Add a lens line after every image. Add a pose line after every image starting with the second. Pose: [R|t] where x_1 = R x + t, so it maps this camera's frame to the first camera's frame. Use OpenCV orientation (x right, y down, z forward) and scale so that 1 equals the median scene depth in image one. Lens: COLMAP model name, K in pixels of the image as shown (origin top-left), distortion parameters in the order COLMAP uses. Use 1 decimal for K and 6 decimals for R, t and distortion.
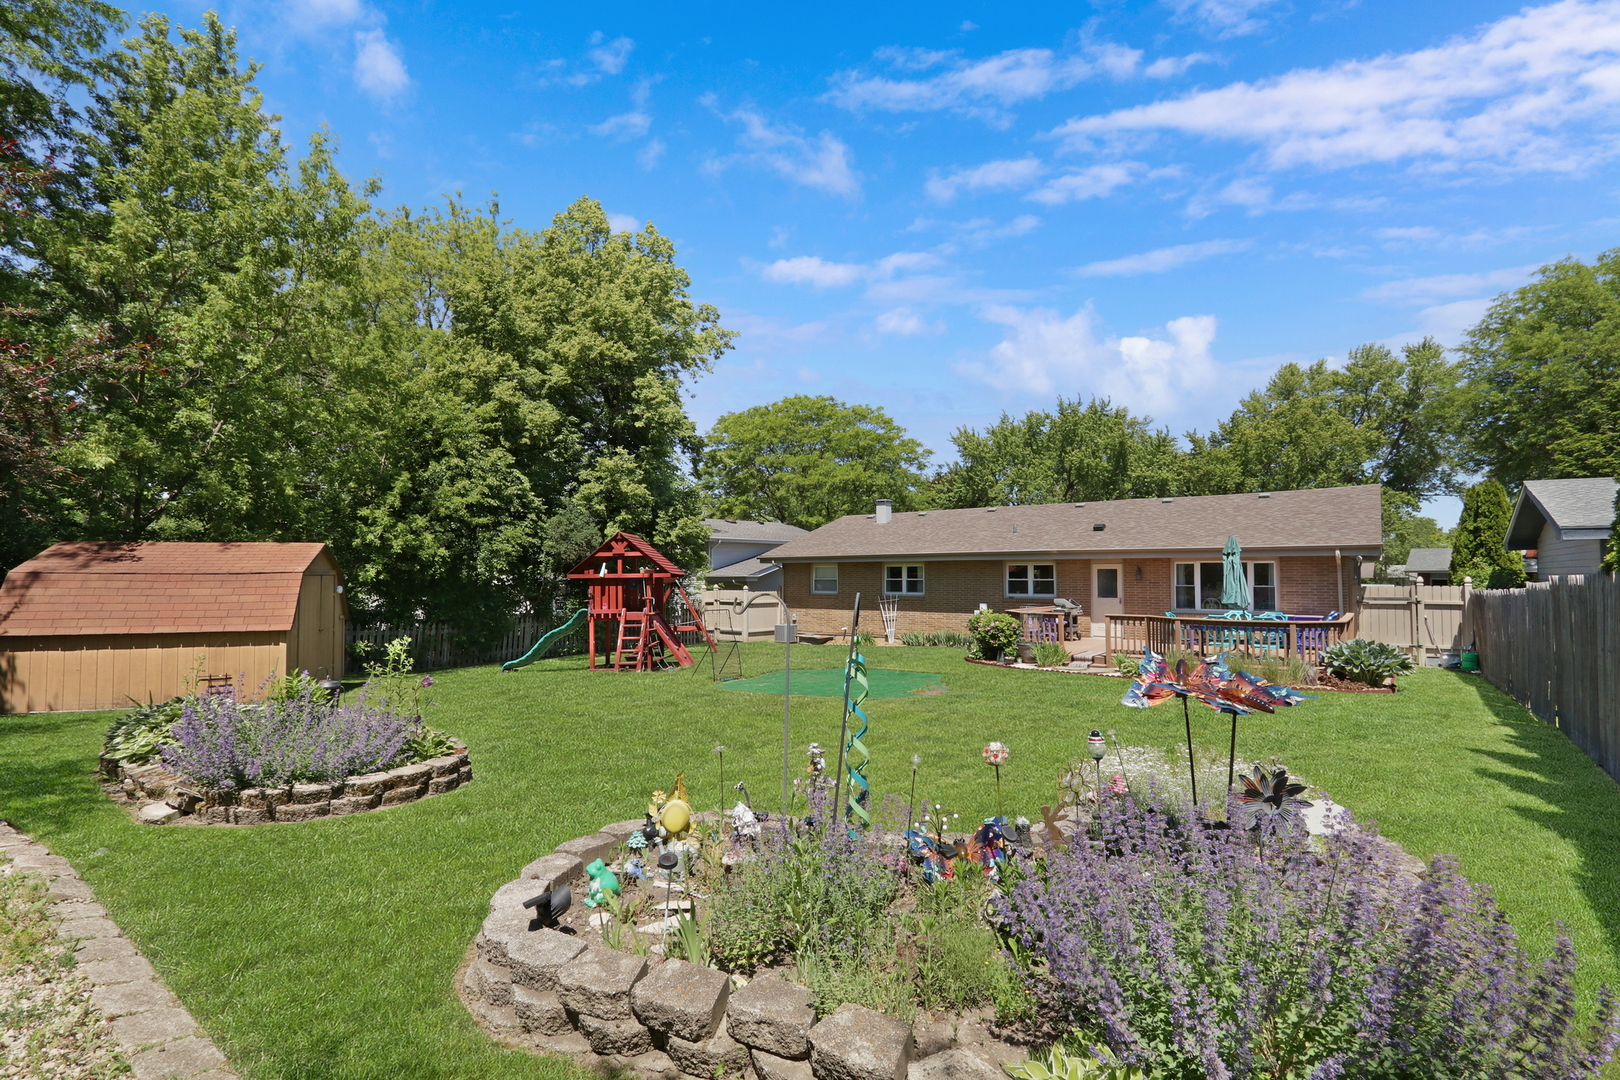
lens RADIAL K [[780.6, 0, 810.1], [0, 780.6, 560.1], [0, 0, 1]] dist [-0.007189, 0.000035]
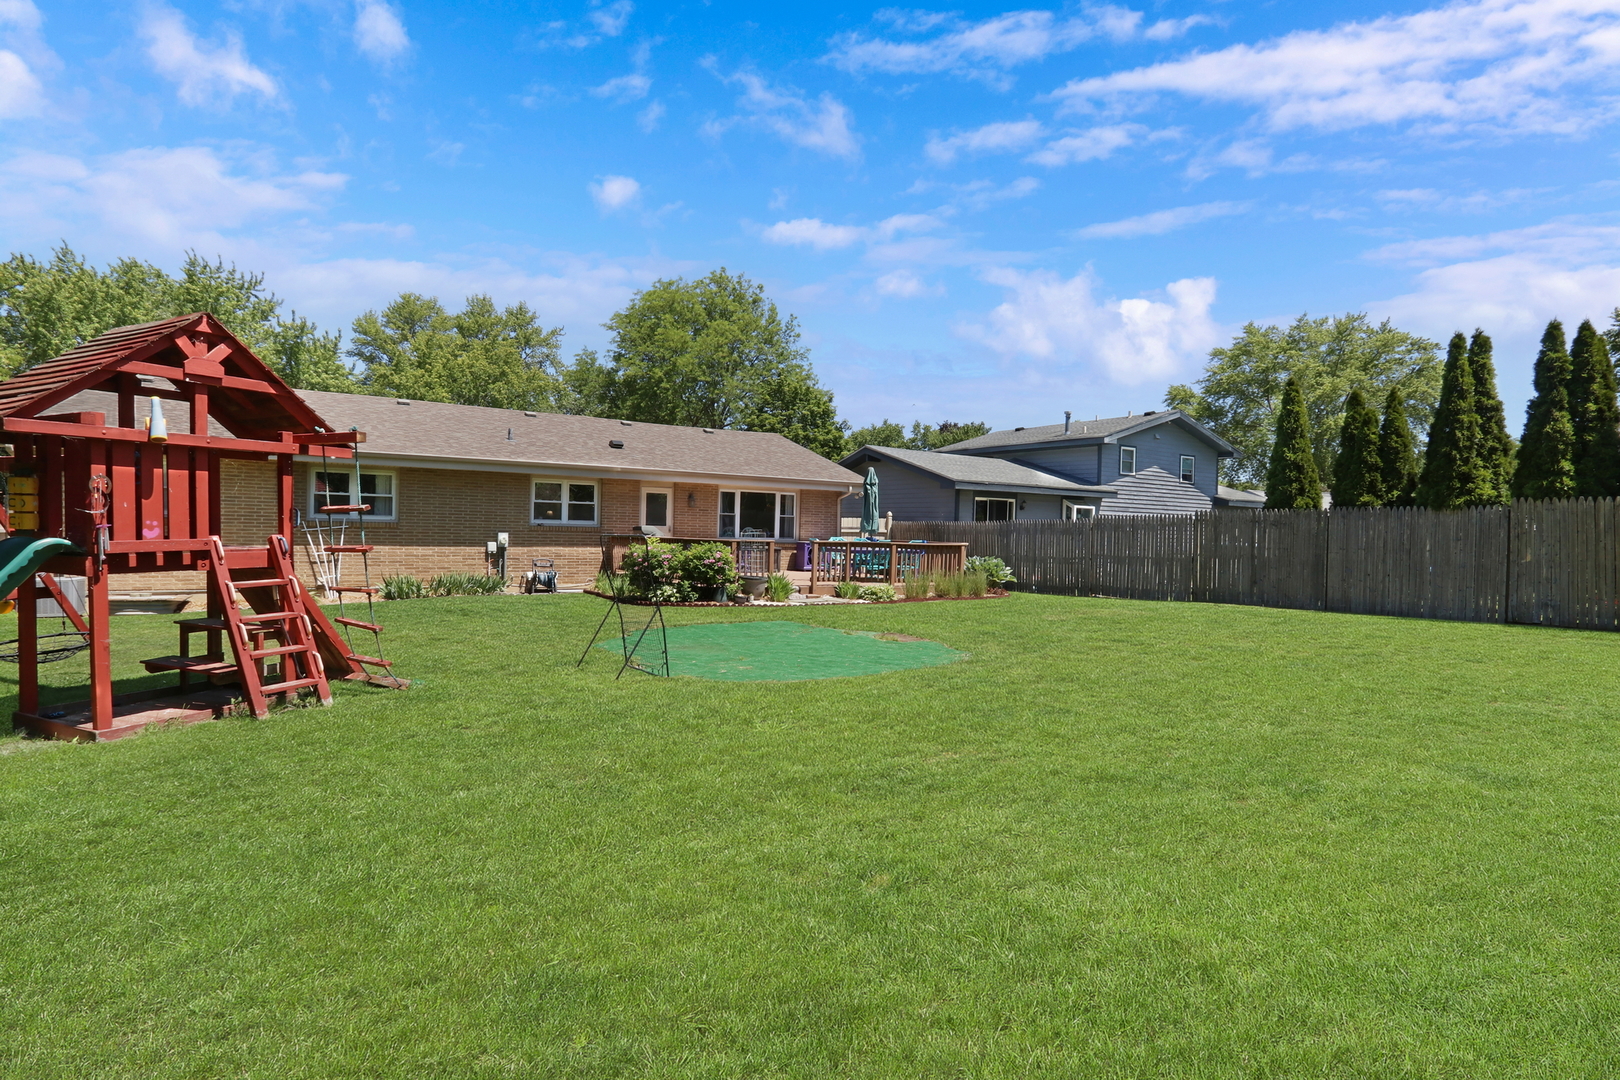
lens RADIAL K [[780.6, 0, 810.1], [0, 780.6, 560.1], [0, 0, 1]] dist [-0.007189, 0.000035]
pose [[0.353826, -0.029635, 0.934842, -0.355761], [-0.044638, 0.997824, 0.048527, 0.033028], [-0.934245, -0.058900, 0.351733, 0.471946]]
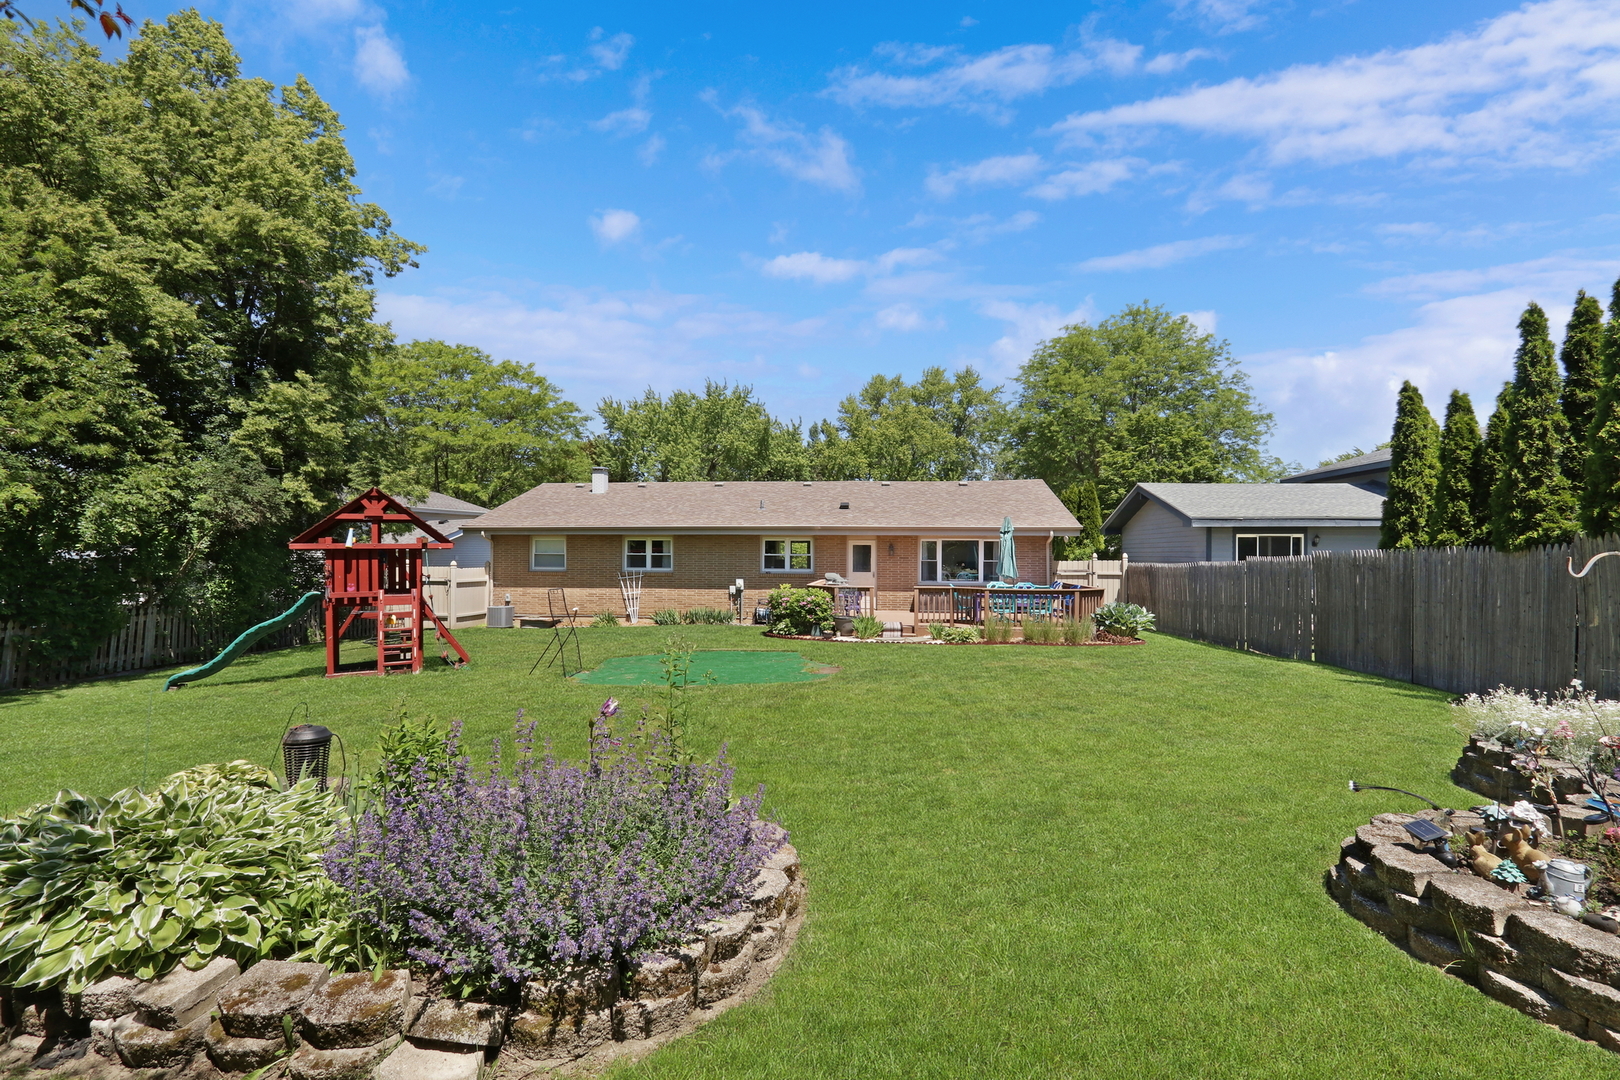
lens RADIAL K [[770.7, 0, 816.3], [0, 770.7, 558.3], [0, 0, 1]] dist [-0.000152, 0.000386]
pose [[0.853628, 0.002344, 0.520878, -0.201671], [-0.016214, 0.999625, 0.022074, 0.006654], [-0.520630, -0.027288, 0.853346, 0.118505]]
